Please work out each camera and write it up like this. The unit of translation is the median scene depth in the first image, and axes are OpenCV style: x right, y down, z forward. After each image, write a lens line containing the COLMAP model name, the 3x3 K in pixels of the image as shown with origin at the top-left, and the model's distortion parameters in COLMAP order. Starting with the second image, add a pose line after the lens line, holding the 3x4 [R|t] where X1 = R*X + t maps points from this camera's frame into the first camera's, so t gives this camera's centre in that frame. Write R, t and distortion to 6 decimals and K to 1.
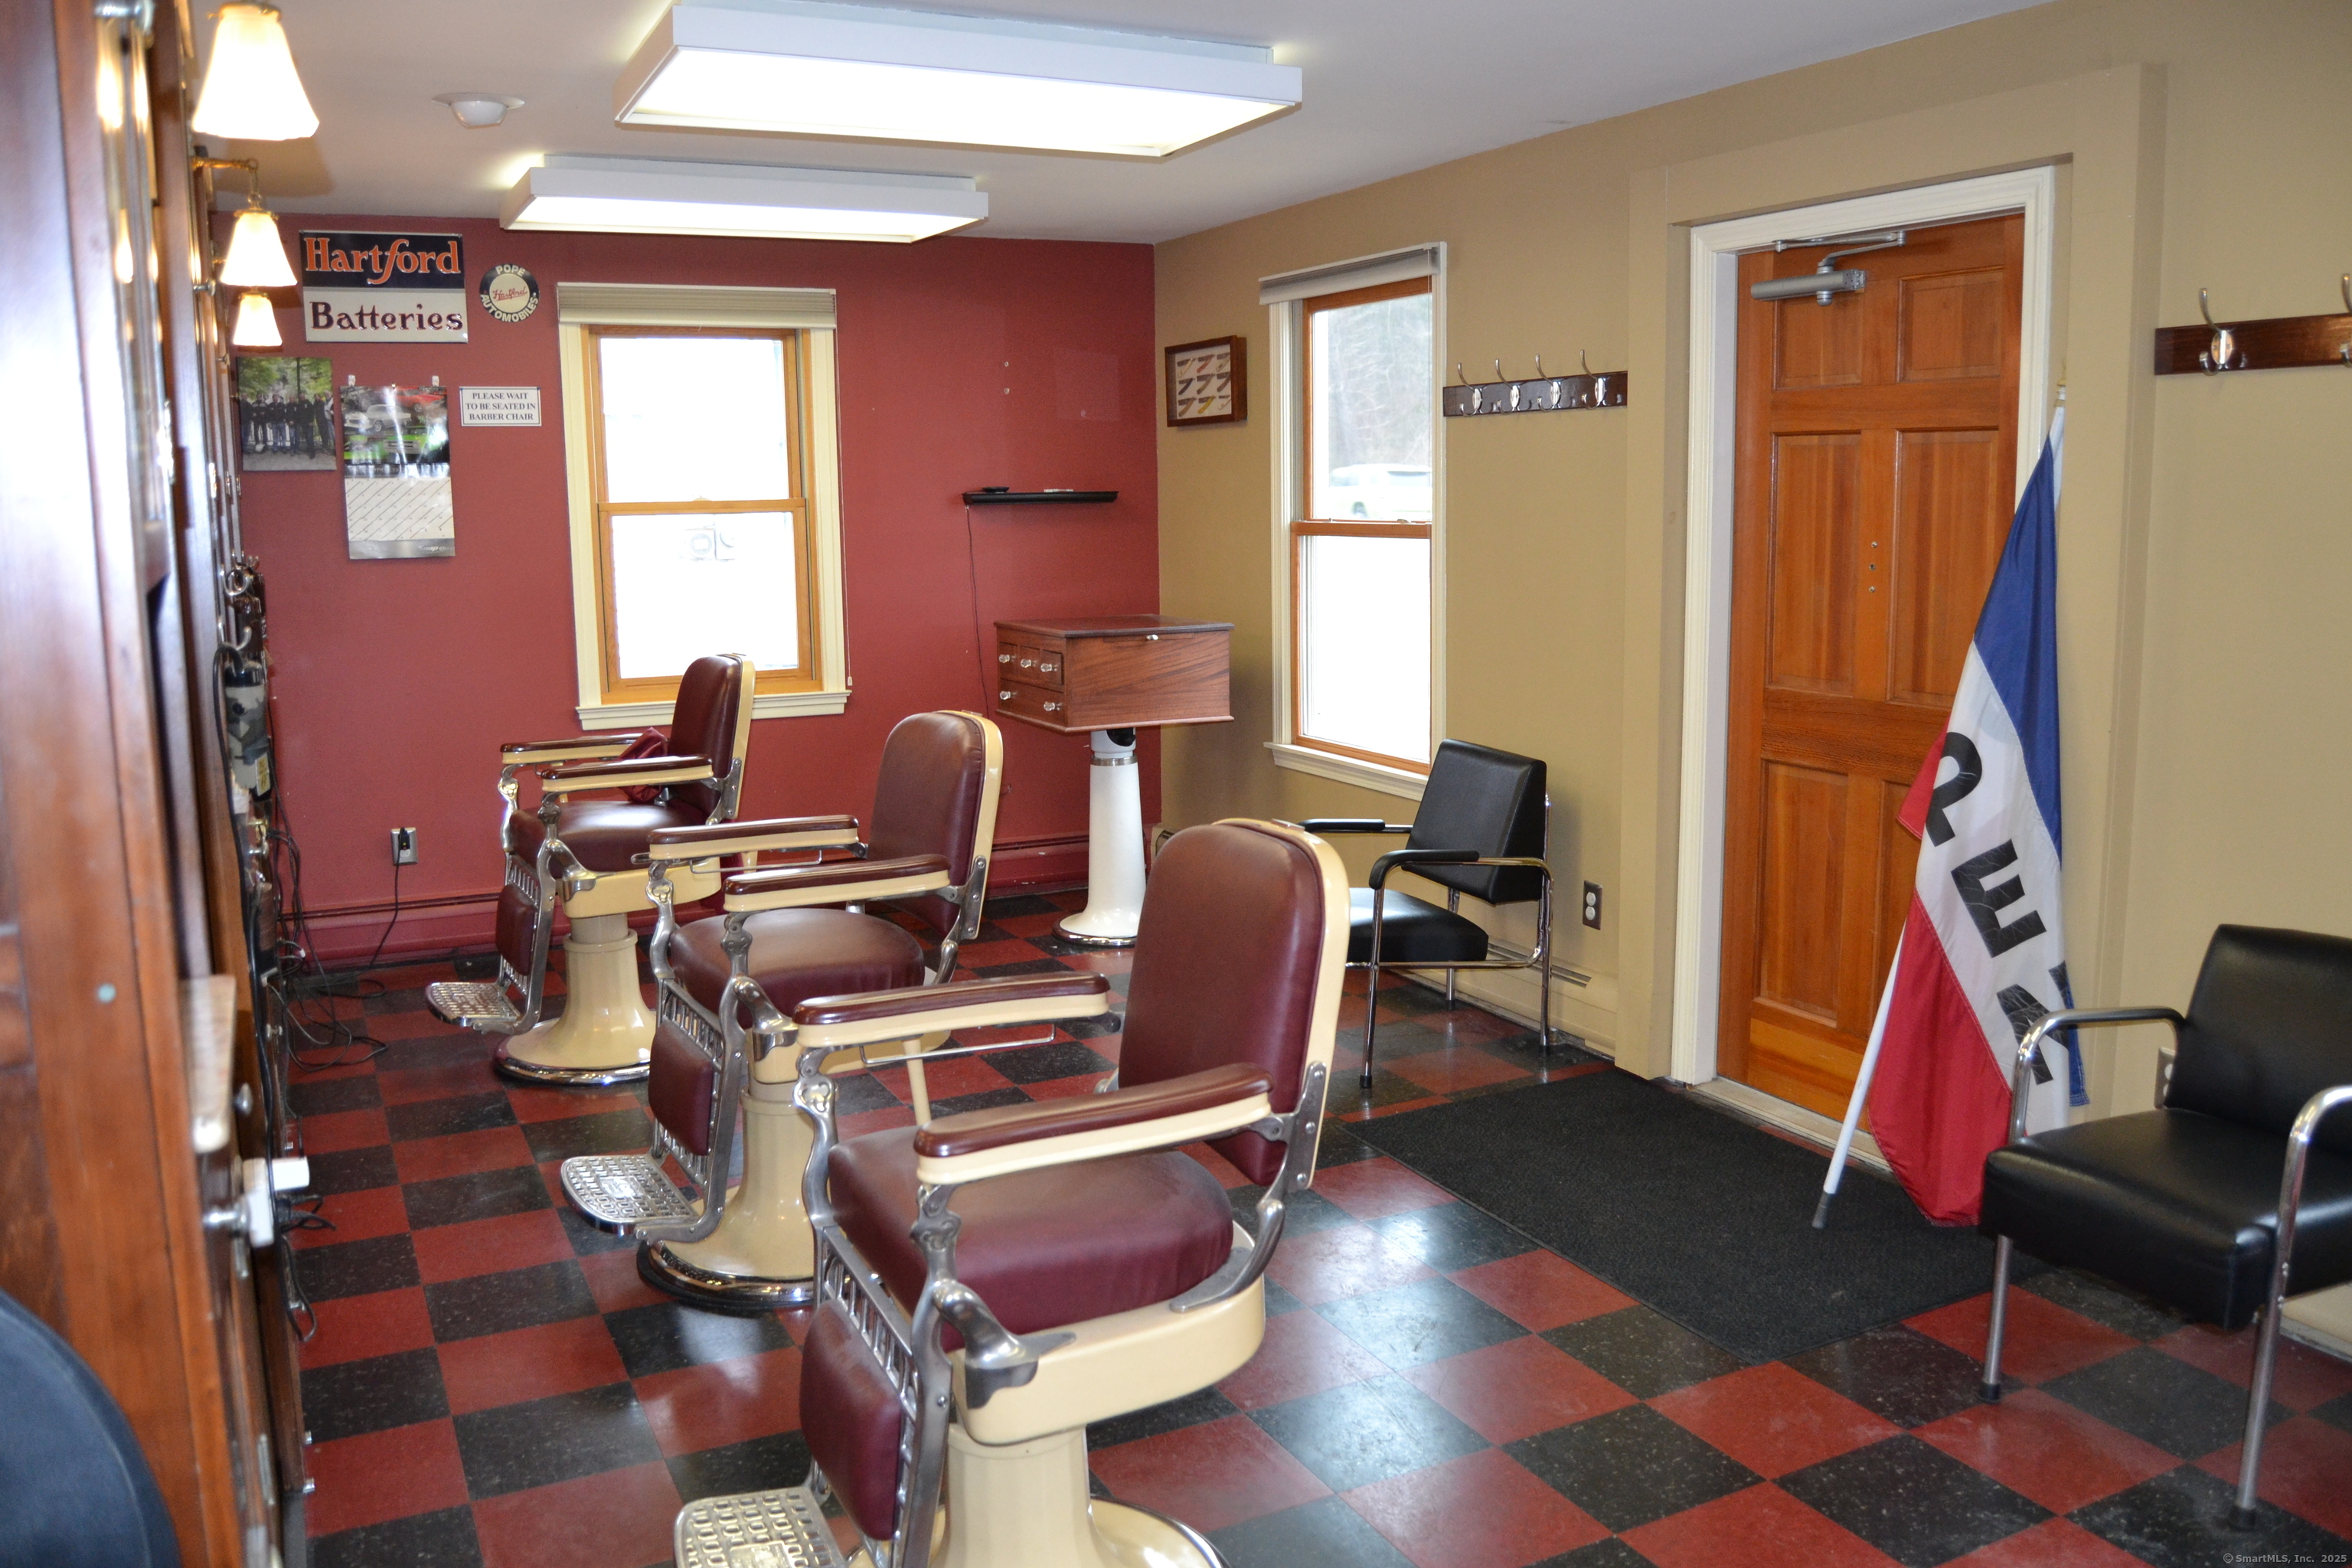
lens RADIAL K [[1898.7, 0, 1171.2], [0, 1898.7, 772.5], [0, 0, 1]] dist [-0.003787, -0.002978]
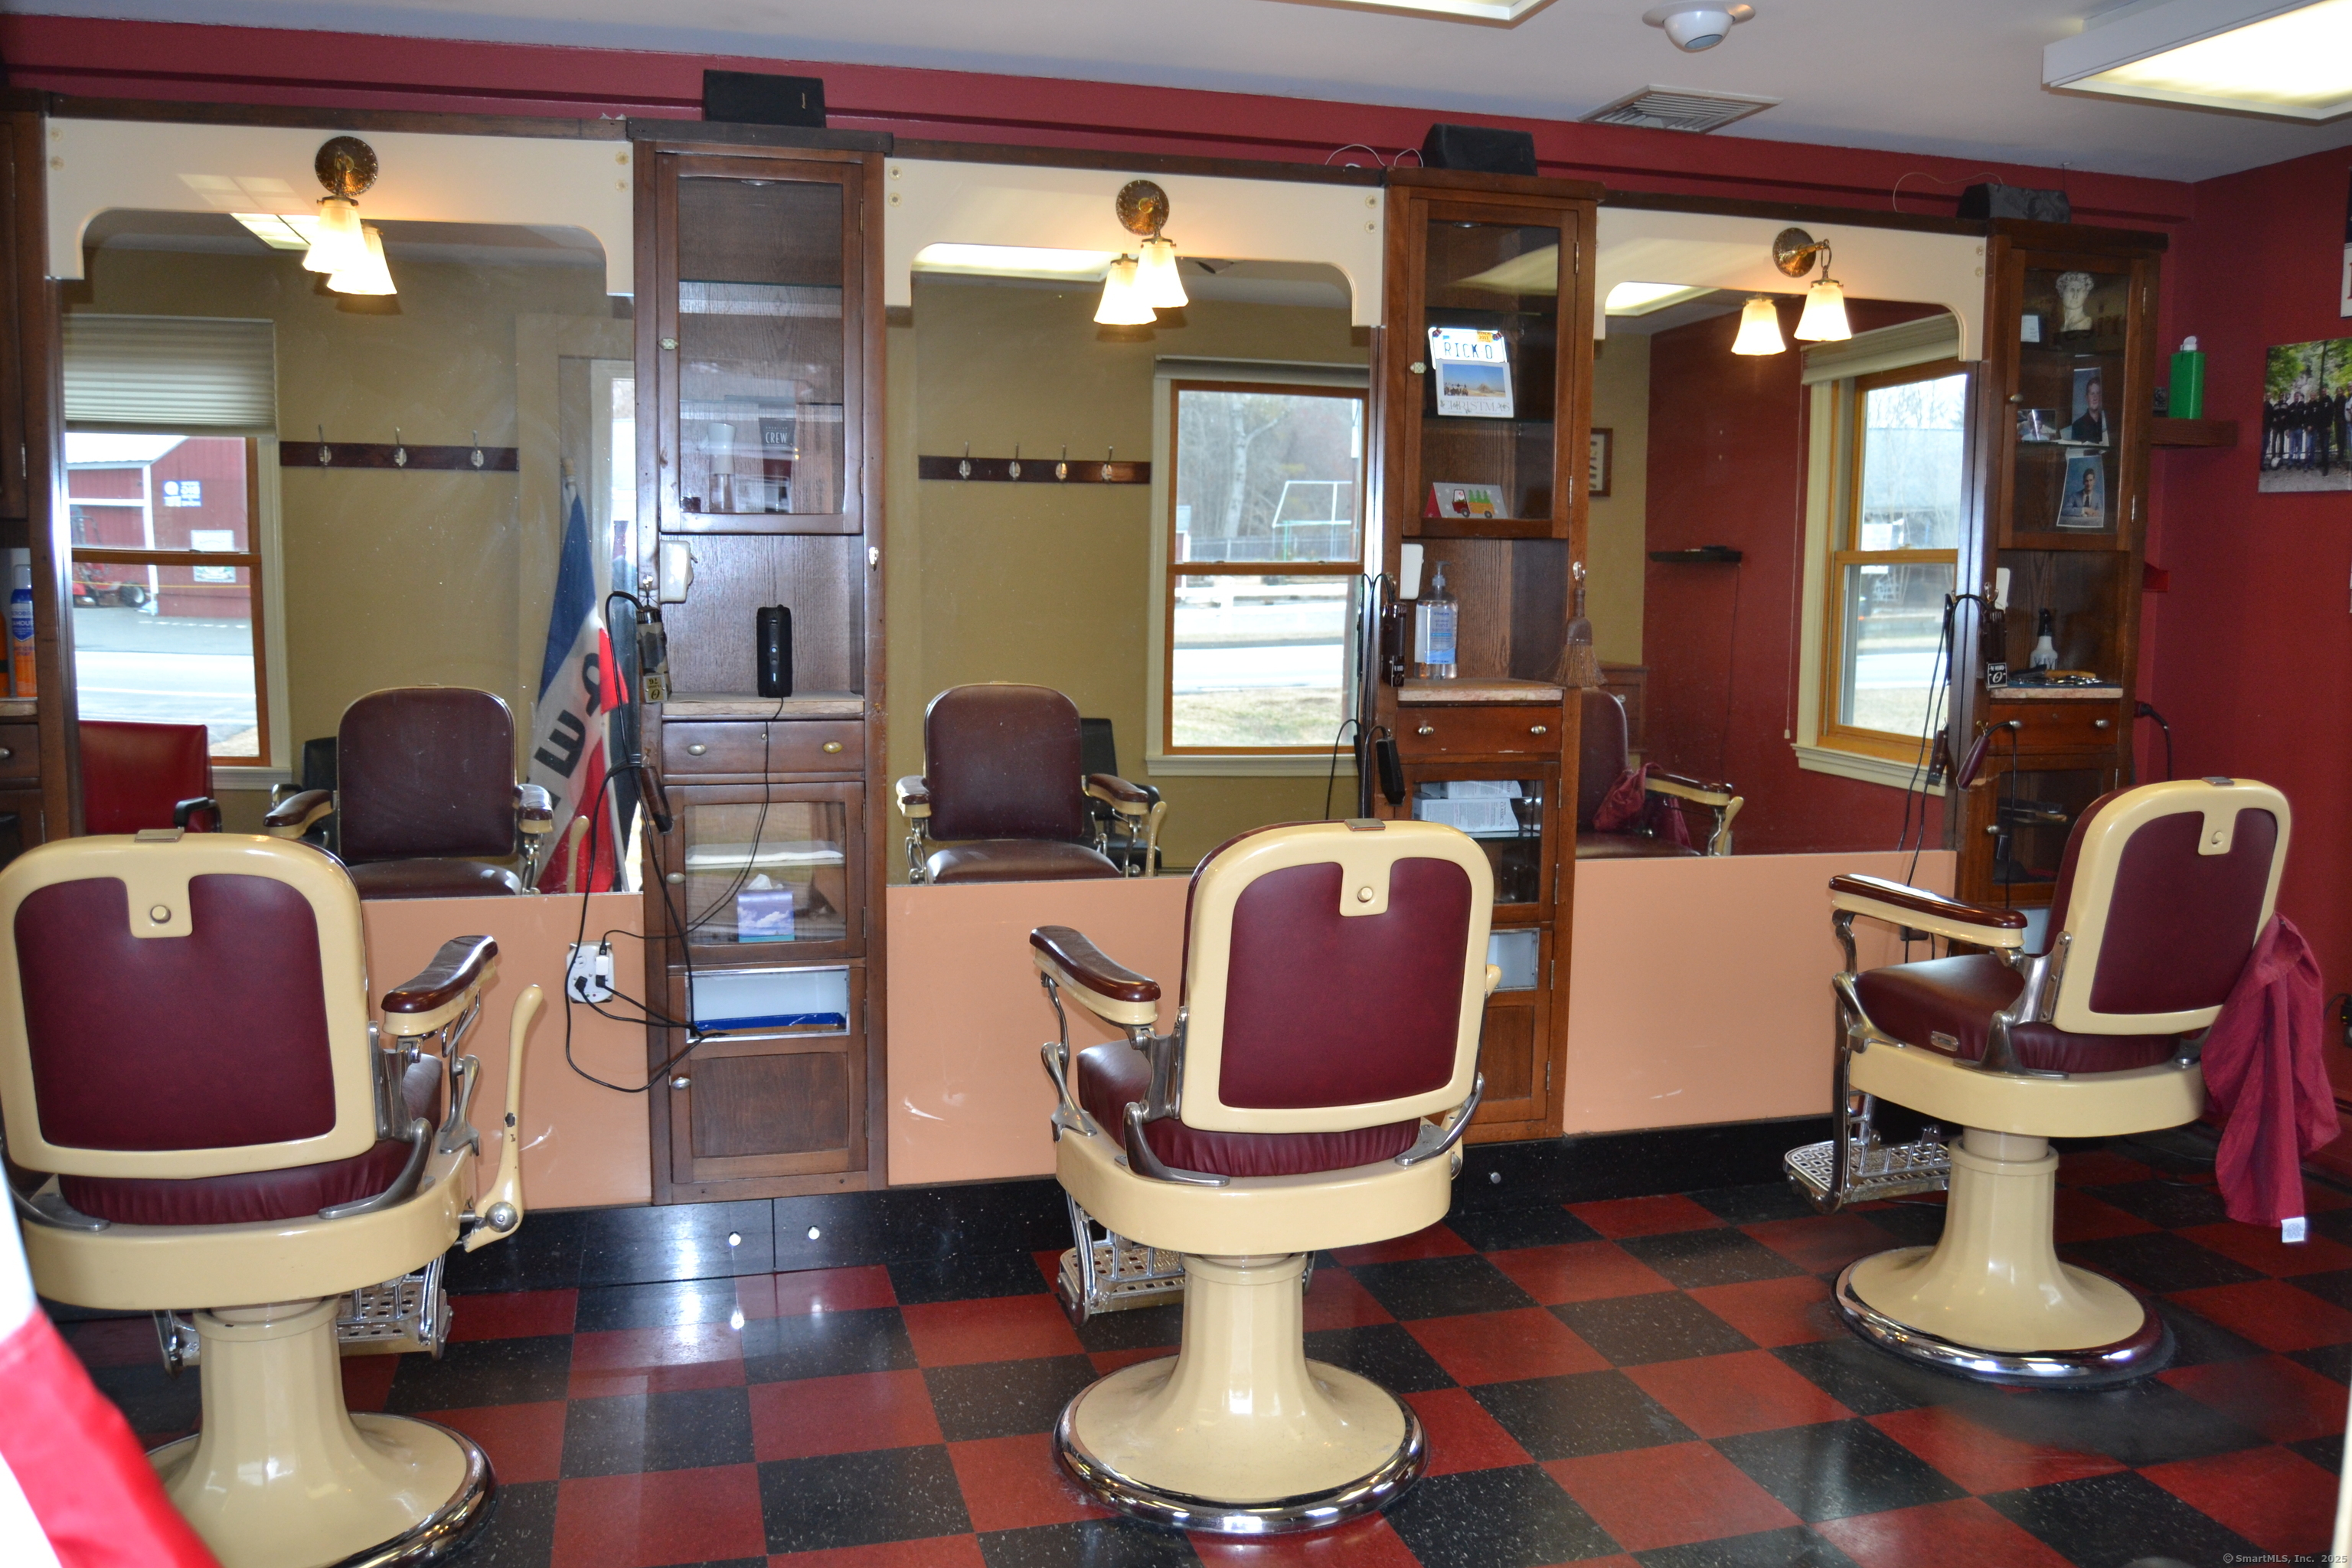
lens RADIAL K [[1898.7, 0, 1174.2], [0, 1898.7, 781.0], [0, 0, 1]] dist [-0.003787, -0.002978]
pose [[-0.184511, 0.138286, -0.973053, 0.373500], [-0.146799, 0.975068, 0.166409, -0.107108], [0.971805, 0.173548, -0.159611, 0.708745]]
